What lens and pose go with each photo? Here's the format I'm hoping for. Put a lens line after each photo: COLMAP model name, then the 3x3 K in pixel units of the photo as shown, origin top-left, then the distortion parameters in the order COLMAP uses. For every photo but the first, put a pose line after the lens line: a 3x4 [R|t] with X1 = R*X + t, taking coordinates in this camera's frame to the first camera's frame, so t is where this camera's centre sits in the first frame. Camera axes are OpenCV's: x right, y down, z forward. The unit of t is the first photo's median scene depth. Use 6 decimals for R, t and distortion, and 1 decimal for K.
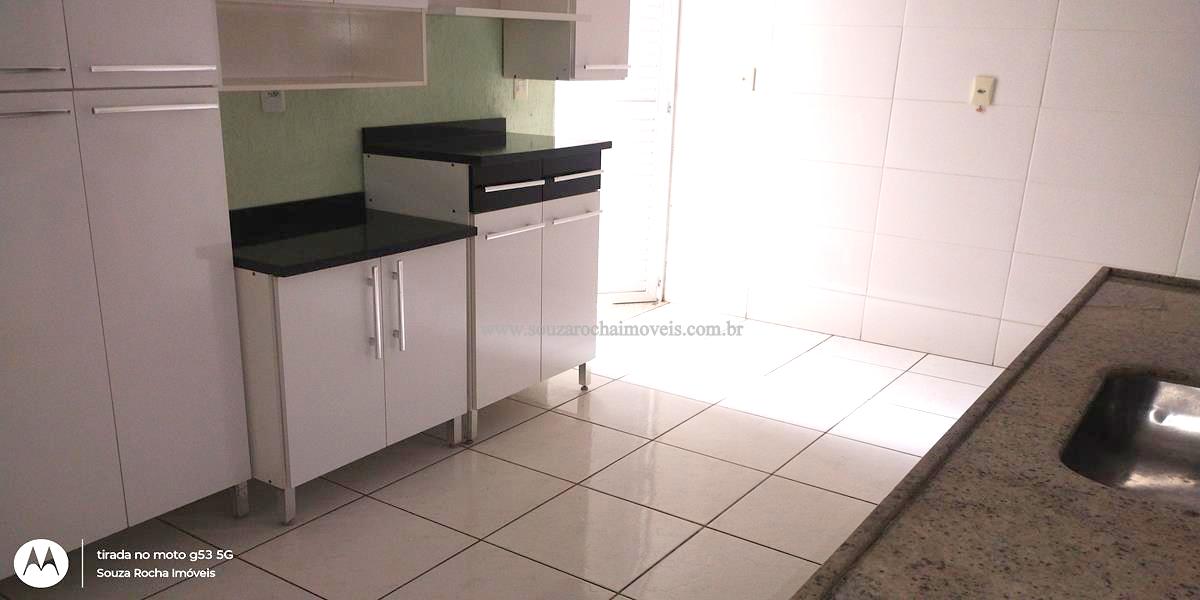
lens RADIAL K [[983.8, 0, 598.6], [0, 983.8, 301.0], [0, 0, 1]] dist [0.006563, -0.001843]
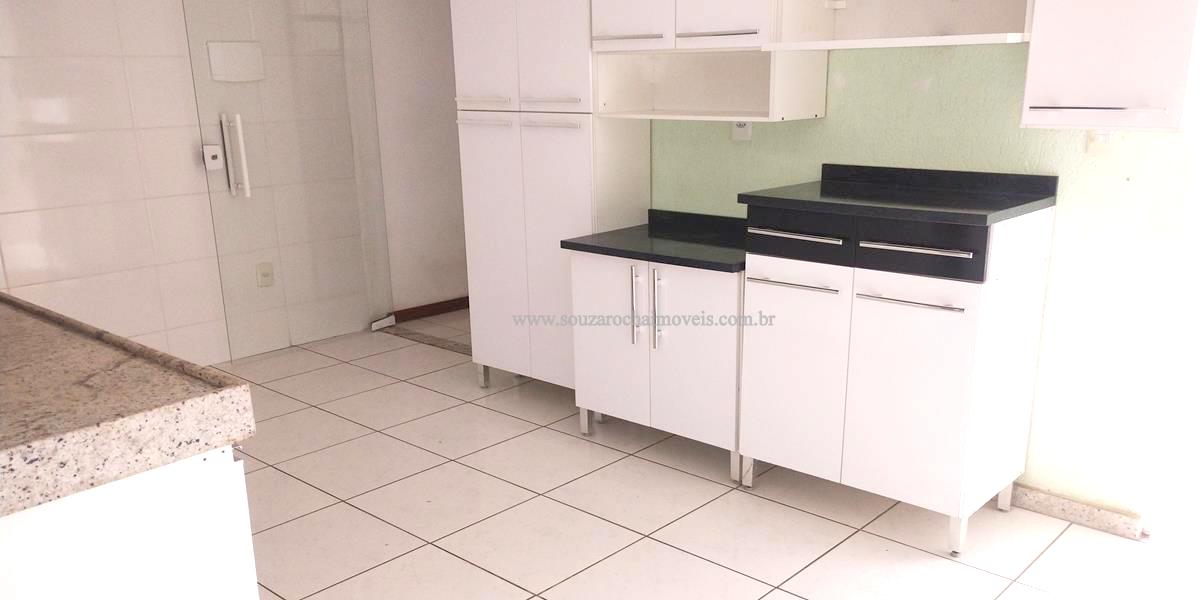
lens RADIAL K [[983.8, 0, 598.9], [0, 983.8, 299.1], [0, 0, 1]] dist [0.006563, -0.001843]
pose [[-0.126994, 0.200779, -0.971370, 0.886789], [-0.241574, 0.943552, 0.226611, -0.241128], [0.962037, 0.263436, -0.071323, 0.982979]]
